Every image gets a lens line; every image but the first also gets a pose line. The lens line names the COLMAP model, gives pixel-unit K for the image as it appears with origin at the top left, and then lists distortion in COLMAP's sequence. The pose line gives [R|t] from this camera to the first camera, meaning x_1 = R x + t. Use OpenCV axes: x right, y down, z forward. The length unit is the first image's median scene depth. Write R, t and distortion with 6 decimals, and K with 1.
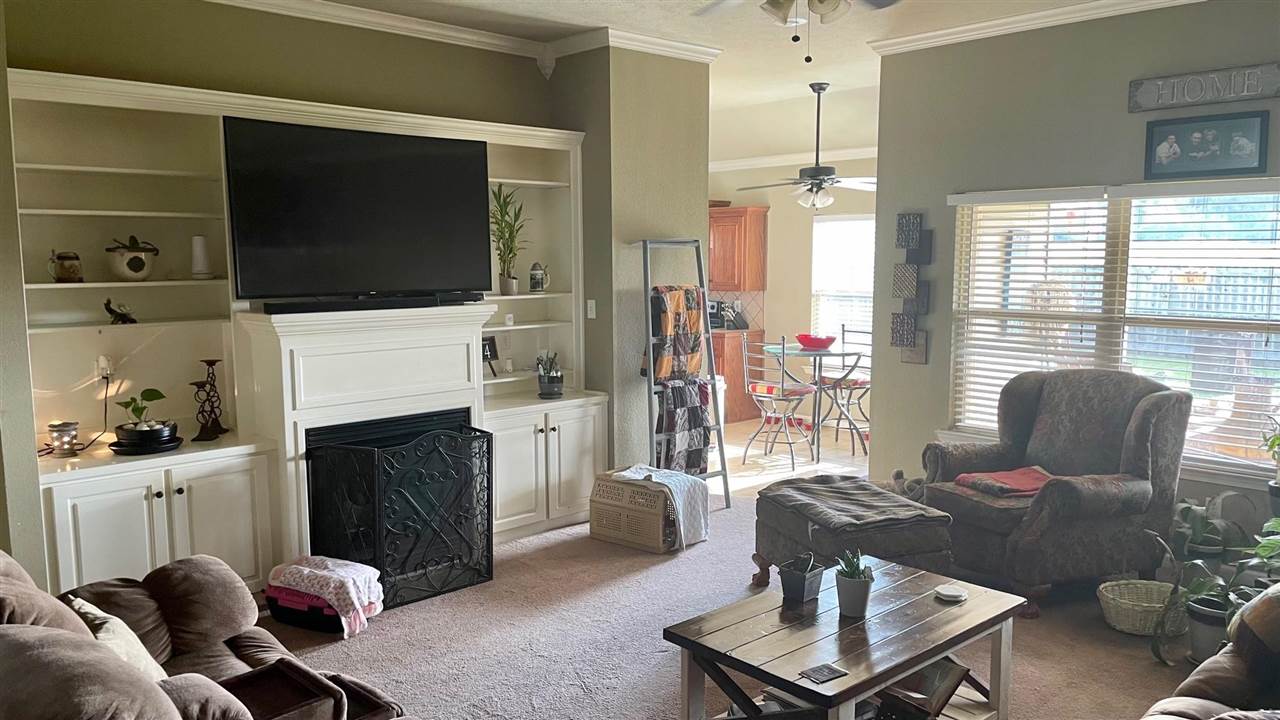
lens RADIAL K [[958.0, 0, 641.3], [0, 958.0, 360.4], [0, 0, 1]] dist [-0.000839, -0.002517]
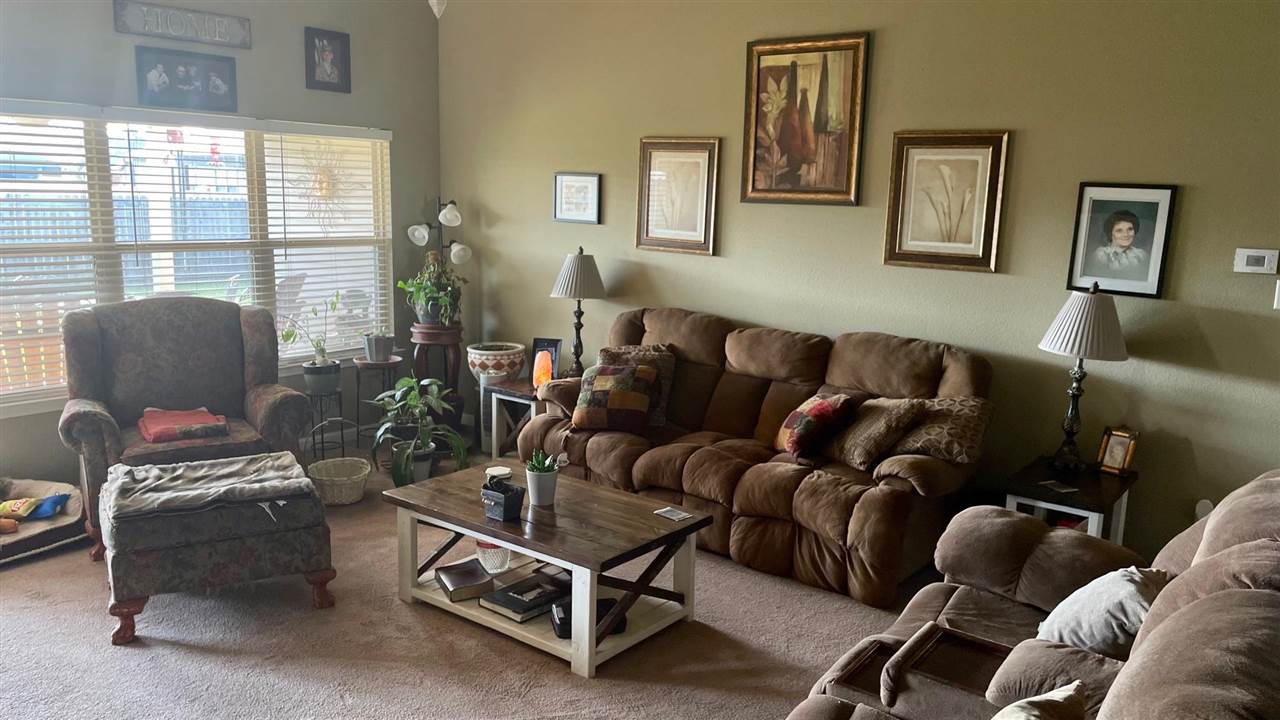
lens RADIAL K [[958.0, 0, 640.8], [0, 958.0, 364.1], [0, 0, 1]] dist [-0.000839, -0.002517]
pose [[-0.170506, -0.179006, 0.968960, -0.608012], [0.084380, 0.977095, 0.195357, -0.079207], [-0.981737, 0.115071, -0.151496, 0.702108]]
